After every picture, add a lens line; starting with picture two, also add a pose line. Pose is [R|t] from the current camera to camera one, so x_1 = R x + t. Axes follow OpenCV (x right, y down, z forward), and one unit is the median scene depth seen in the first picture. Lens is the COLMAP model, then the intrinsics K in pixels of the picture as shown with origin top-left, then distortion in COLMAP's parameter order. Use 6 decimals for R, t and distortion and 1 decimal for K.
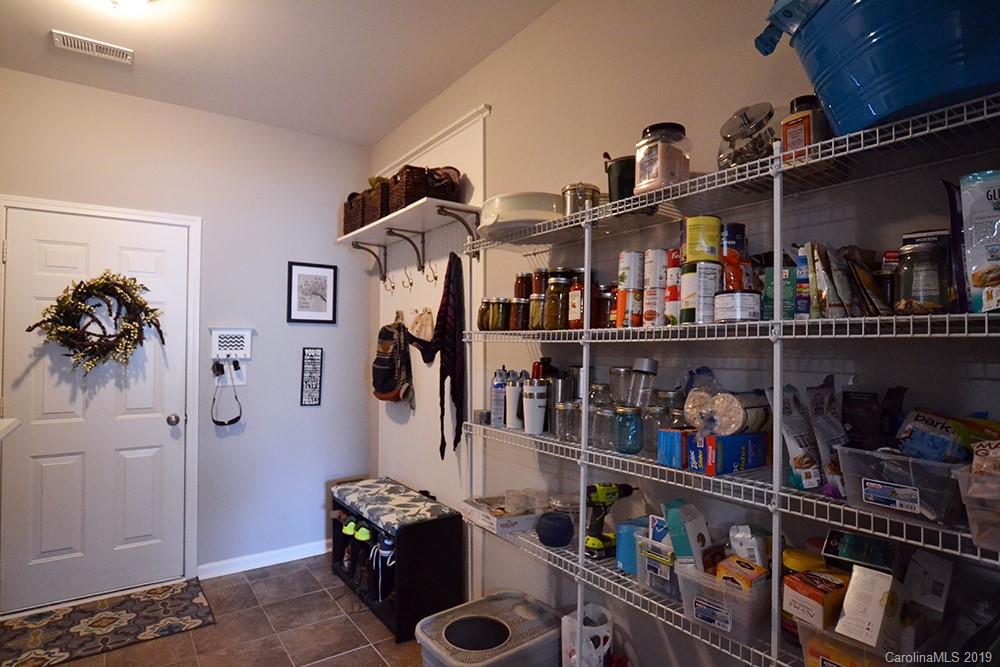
lens RADIAL K [[550.4, 0, 500.0], [0, 550.4, 333.5], [0, 0, 1]] dist [0.000262, 0.000132]
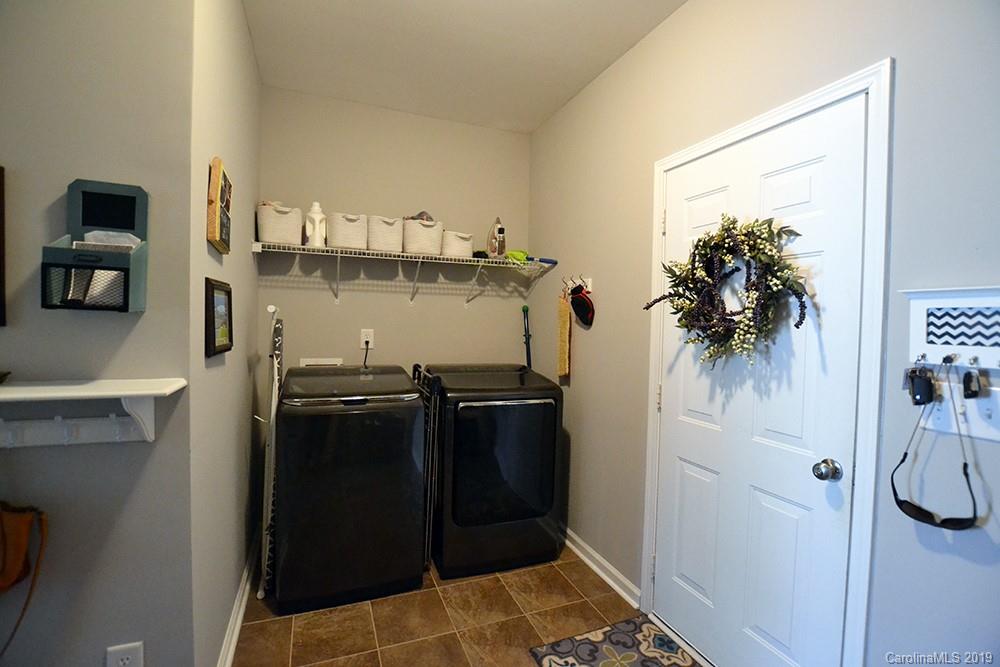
lens RADIAL K [[453.5, 0, 500.0], [0, 453.5, 333.5], [0, 0, 1]] dist [-0.002161, -0.000313]
pose [[-0.221598, 0.019760, -0.974938, -0.102286], [-0.007795, 0.999727, 0.022034, 0.018034], [0.975107, 0.012483, -0.221384, 0.819427]]
